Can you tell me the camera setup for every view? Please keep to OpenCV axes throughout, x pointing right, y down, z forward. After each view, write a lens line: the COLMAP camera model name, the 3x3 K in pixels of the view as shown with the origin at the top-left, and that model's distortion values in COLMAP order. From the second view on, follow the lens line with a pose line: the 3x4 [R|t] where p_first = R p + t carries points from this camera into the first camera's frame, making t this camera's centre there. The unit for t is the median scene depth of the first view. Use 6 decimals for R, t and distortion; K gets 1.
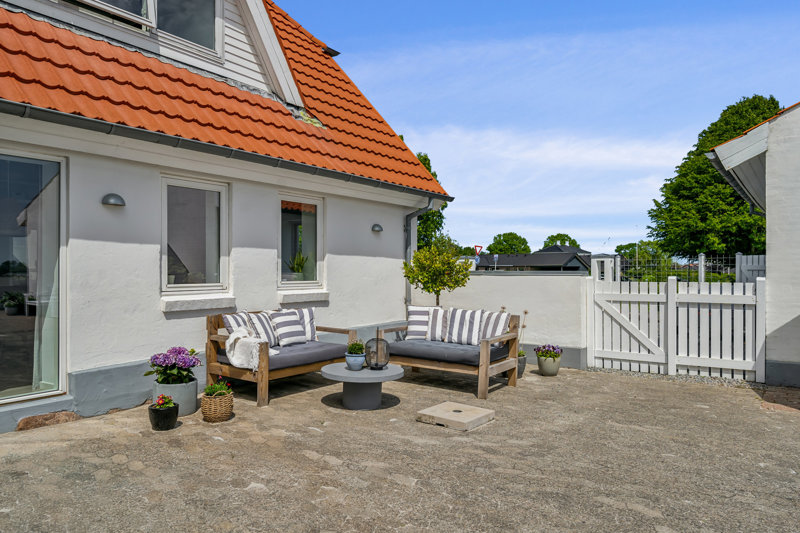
lens RADIAL K [[565.6, 0, 400.0], [0, 565.6, 266.5], [0, 0, 1]] dist [-0.028720, 0.001743]
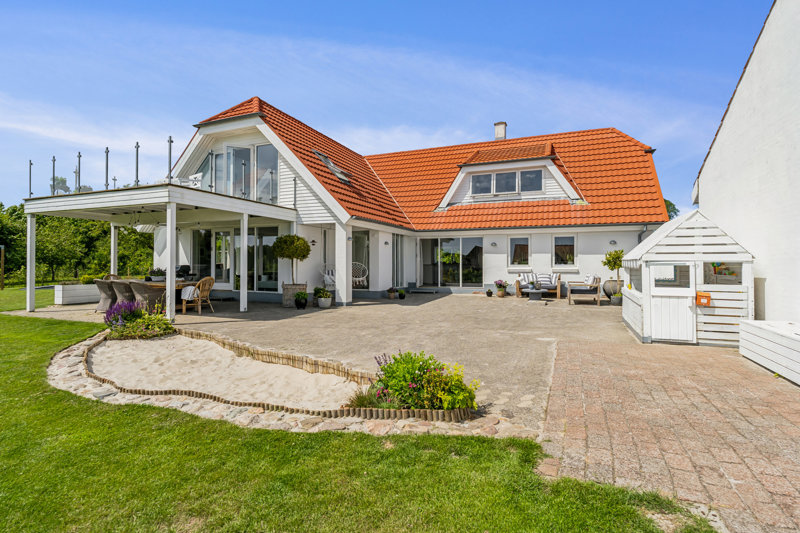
lens RADIAL K [[396.3, 0, 397.9], [0, 396.3, 262.2], [0, 0, 1]] dist [-0.001278, -0.000350]
pose [[0.218214, -0.009117, -0.975858, 1.999965], [0.002091, 0.999958, -0.008875, 0.037019], [0.975899, -0.000104, 0.218224, -0.316293]]
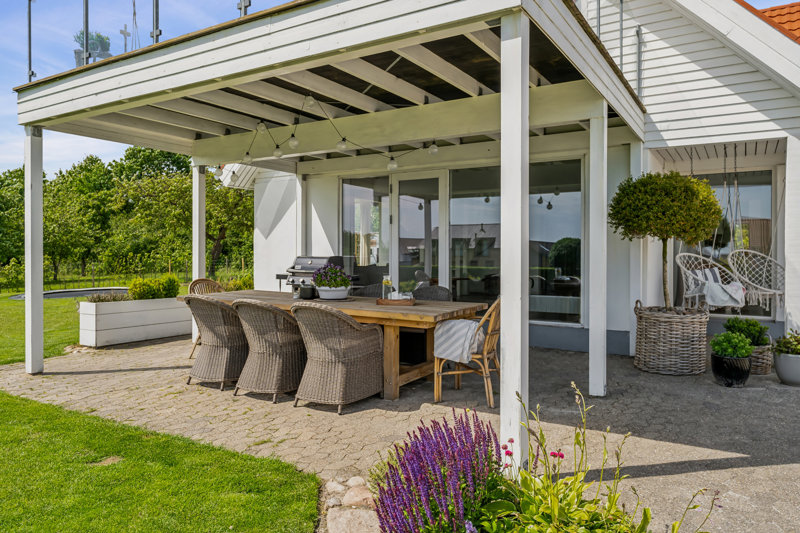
lens RADIAL K [[565.6, 0, 400.0], [0, 565.6, 266.5], [0, 0, 1]] dist [-0.028720, 0.001743]
pose [[0.063462, 0.015194, -0.997869, 0.910478], [0.002232, 0.999879, 0.015367, 0.035921], [0.997982, -0.003202, 0.063420, -0.966735]]
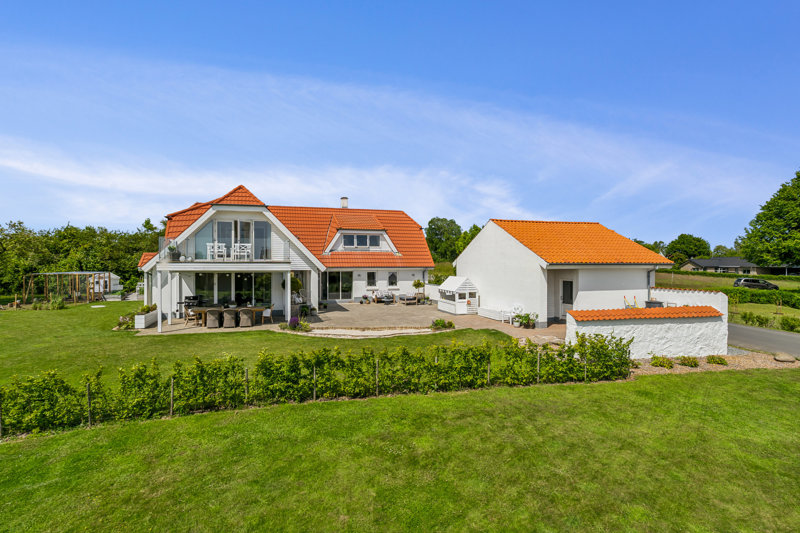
lens RADIAL K [[422.8, 0, 400.0], [0, 422.8, 266.5], [0, 0, 1]] dist [0.000245, 0.000009]
pose [[0.795234, 0.001503, -0.606301, 3.102220], [0.003677, 0.999967, 0.007301, -0.250070], [0.606292, -0.008035, 0.795202, -2.943914]]
